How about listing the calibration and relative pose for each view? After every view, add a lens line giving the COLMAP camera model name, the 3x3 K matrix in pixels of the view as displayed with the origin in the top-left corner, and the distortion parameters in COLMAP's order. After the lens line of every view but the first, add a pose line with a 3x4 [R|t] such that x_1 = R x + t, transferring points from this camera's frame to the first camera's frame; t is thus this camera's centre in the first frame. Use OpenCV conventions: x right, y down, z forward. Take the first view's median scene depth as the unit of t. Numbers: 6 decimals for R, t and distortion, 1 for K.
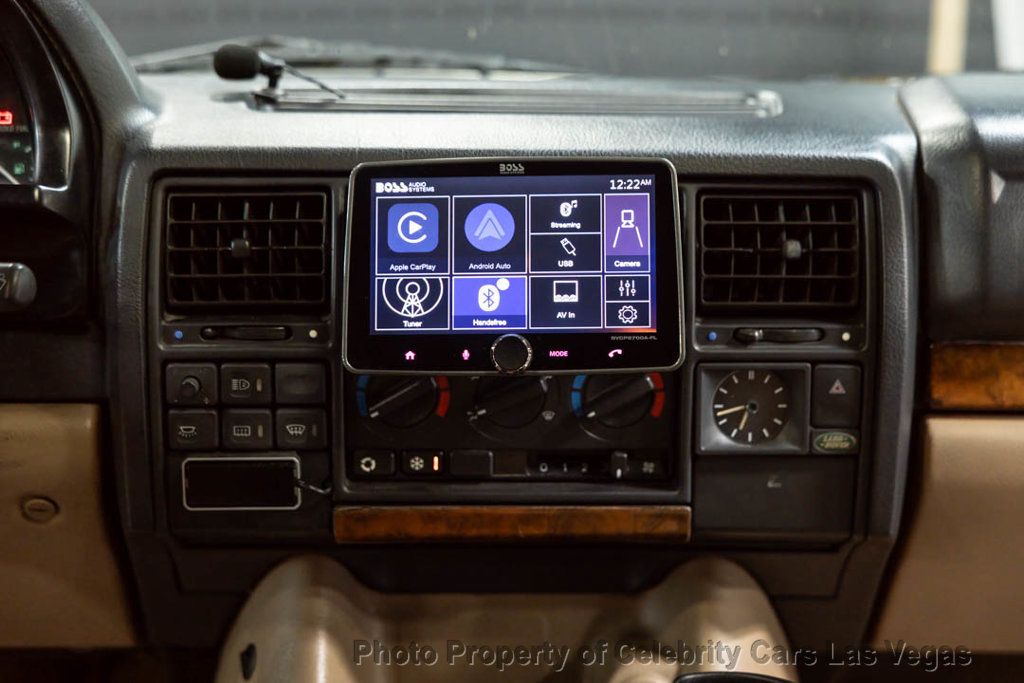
lens RADIAL K [[1931.6, 0, 504.9], [0, 1931.6, 336.3], [0, 0, 1]] dist [0.066415, 0.000000]
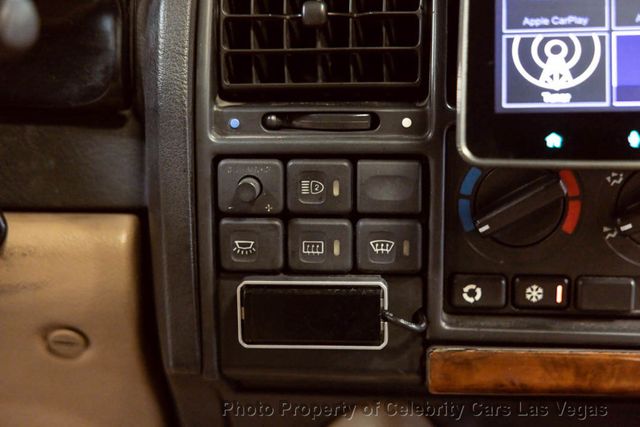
lens RADIAL K [[1207.3, 0, 316.8], [0, 1207.3, 214.3], [0, 0, 1]] dist [0.066415, 0.000000]
pose [[0.996056, 0.009455, -0.088217, -0.091391], [-0.010548, 0.999873, -0.011939, 0.041194], [0.088092, 0.012822, 0.996030, 0.513247]]
